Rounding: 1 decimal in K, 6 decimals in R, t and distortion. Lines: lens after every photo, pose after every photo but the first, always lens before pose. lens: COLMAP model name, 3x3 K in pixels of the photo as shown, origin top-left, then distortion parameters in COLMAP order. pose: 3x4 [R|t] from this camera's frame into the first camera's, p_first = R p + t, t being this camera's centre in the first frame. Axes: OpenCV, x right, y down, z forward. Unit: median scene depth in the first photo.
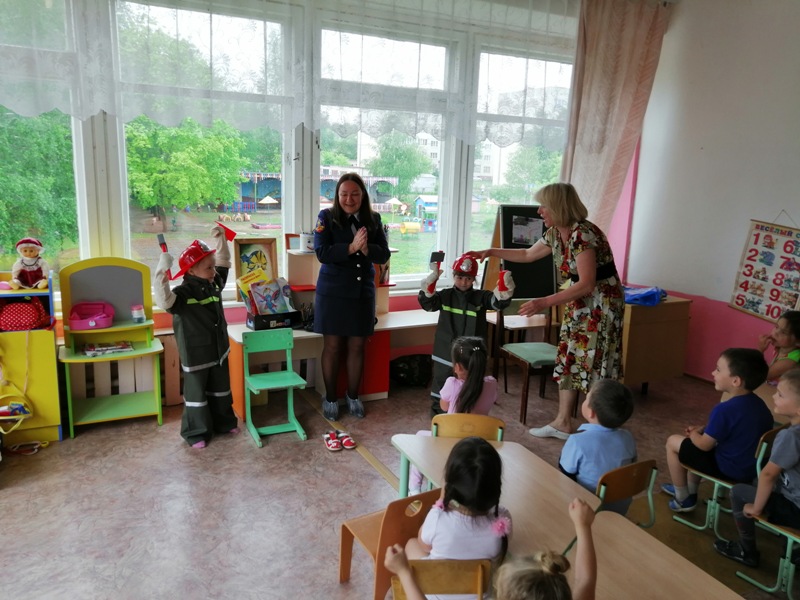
lens RADIAL K [[625.2, 0, 400.3], [0, 625.2, 297.3], [0, 0, 1]] dist [0.003686, 0.035689]
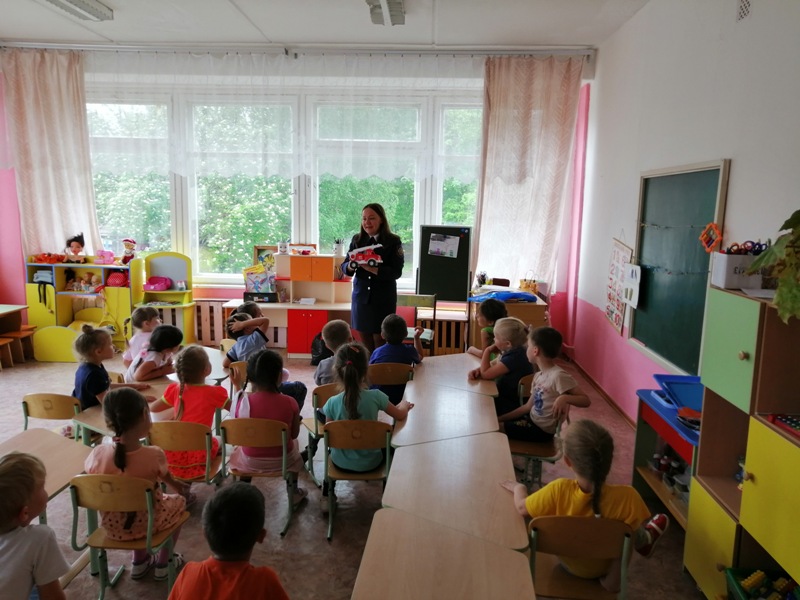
lens RADIAL K [[625.2, 0, 398.9], [0, 625.2, 299.1], [0, 0, 1]] dist [0.003686, 0.035689]
pose [[0.862480, 0.060616, -0.502448, 0.795680], [-0.089960, 0.995353, -0.034342, 0.057571], [0.498031, 0.074819, 0.863925, -0.147998]]
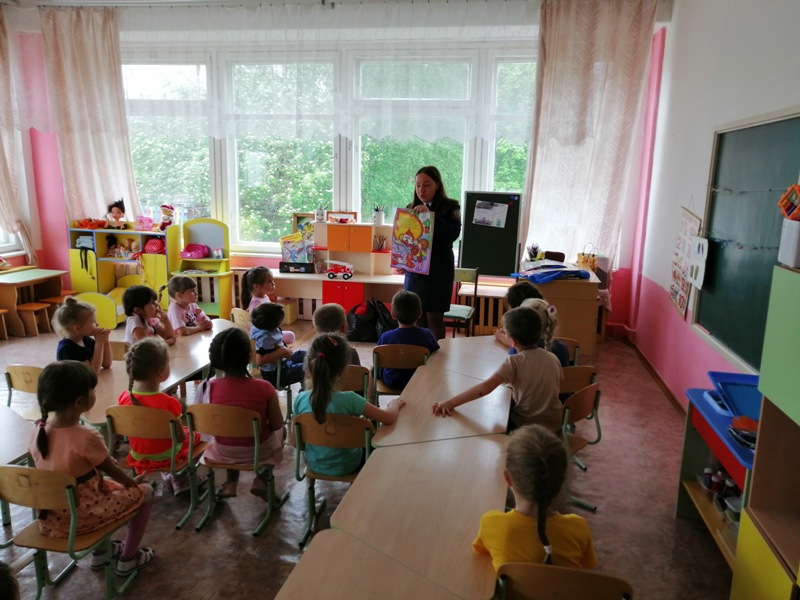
lens RADIAL K [[625.2, 0, 400.4], [0, 625.2, 297.8], [0, 0, 1]] dist [0.003686, 0.035689]
pose [[0.791435, 0.103569, -0.602415, 0.810425], [-0.114239, 0.993238, 0.020676, 0.044943], [0.600483, 0.052456, 0.797915, -0.020852]]
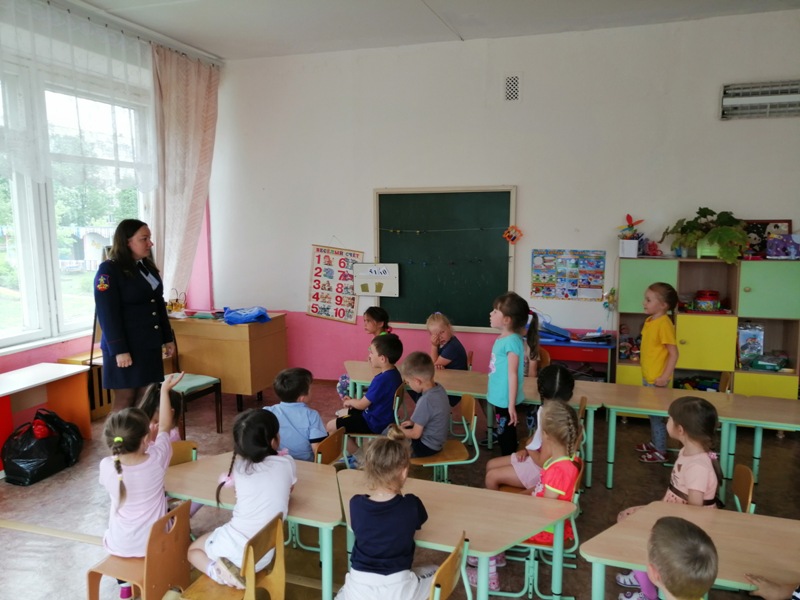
lens RADIAL K [[625.2, 0, 399.3], [0, 625.2, 302.9], [0, 0, 1]] dist [0.003686, 0.035689]
pose [[0.721526, -0.133574, 0.679380, -0.189631], [0.163230, 0.986373, 0.020576, -0.004628], [-0.672871, 0.096049, 0.733498, -0.034907]]
